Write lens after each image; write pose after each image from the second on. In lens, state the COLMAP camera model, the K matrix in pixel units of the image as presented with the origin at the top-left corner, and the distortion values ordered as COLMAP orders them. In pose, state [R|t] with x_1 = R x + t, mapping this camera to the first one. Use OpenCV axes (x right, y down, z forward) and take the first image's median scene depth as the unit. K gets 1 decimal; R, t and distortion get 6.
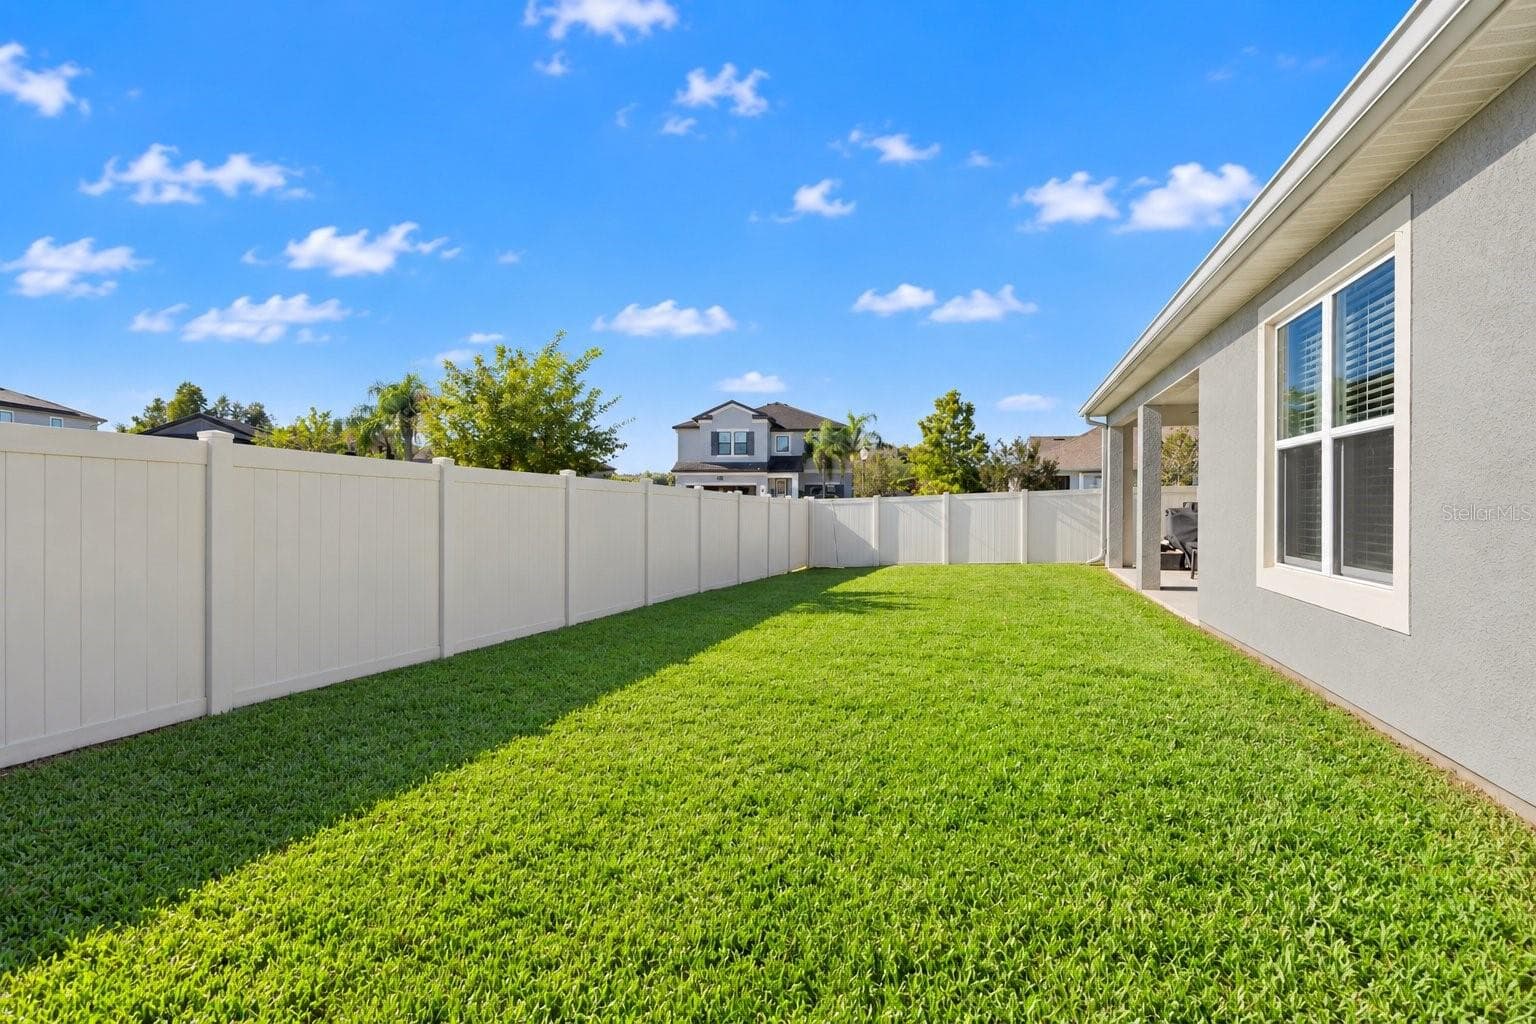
lens RADIAL K [[914.7, 0, 768.0], [0, 914.7, 512.0], [0, 0, 1]] dist [0.001665, 0.000433]
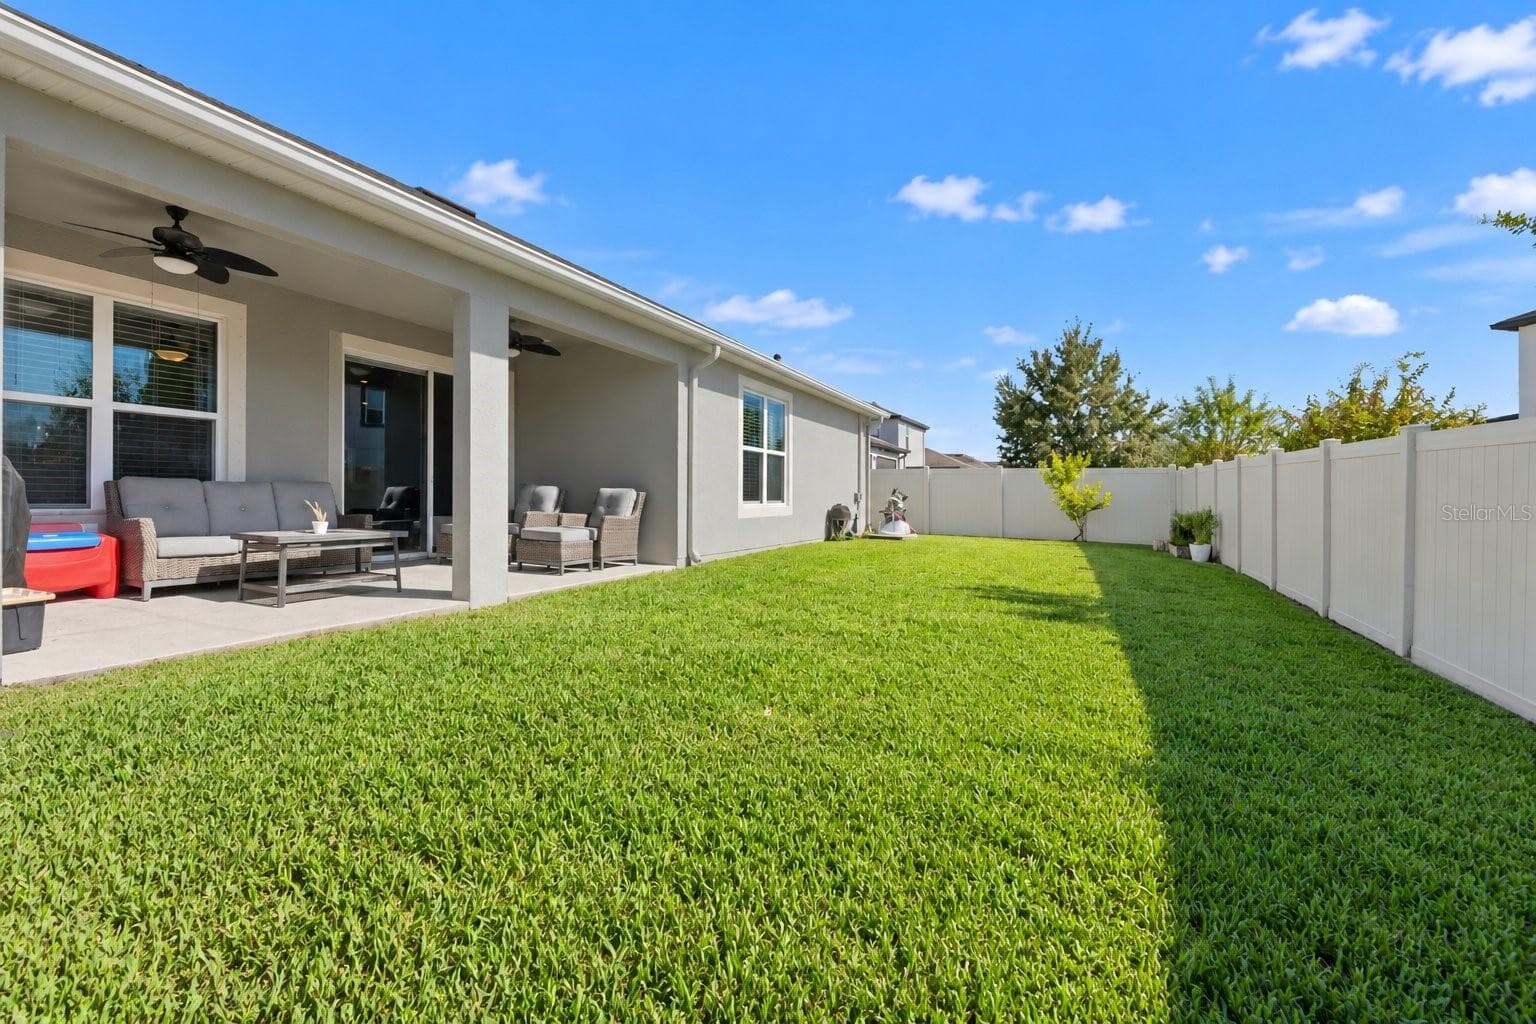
lens RADIAL K [[914.7, 0, 768.0], [0, 914.7, 512.0], [0, 0, 1]] dist [0.001665, 0.000433]
pose [[-0.995442, -0.017943, 0.093671, 0.334494], [-0.015926, 0.999626, 0.022232, 0.023163], [-0.094035, 0.020638, -0.995355, 3.189965]]
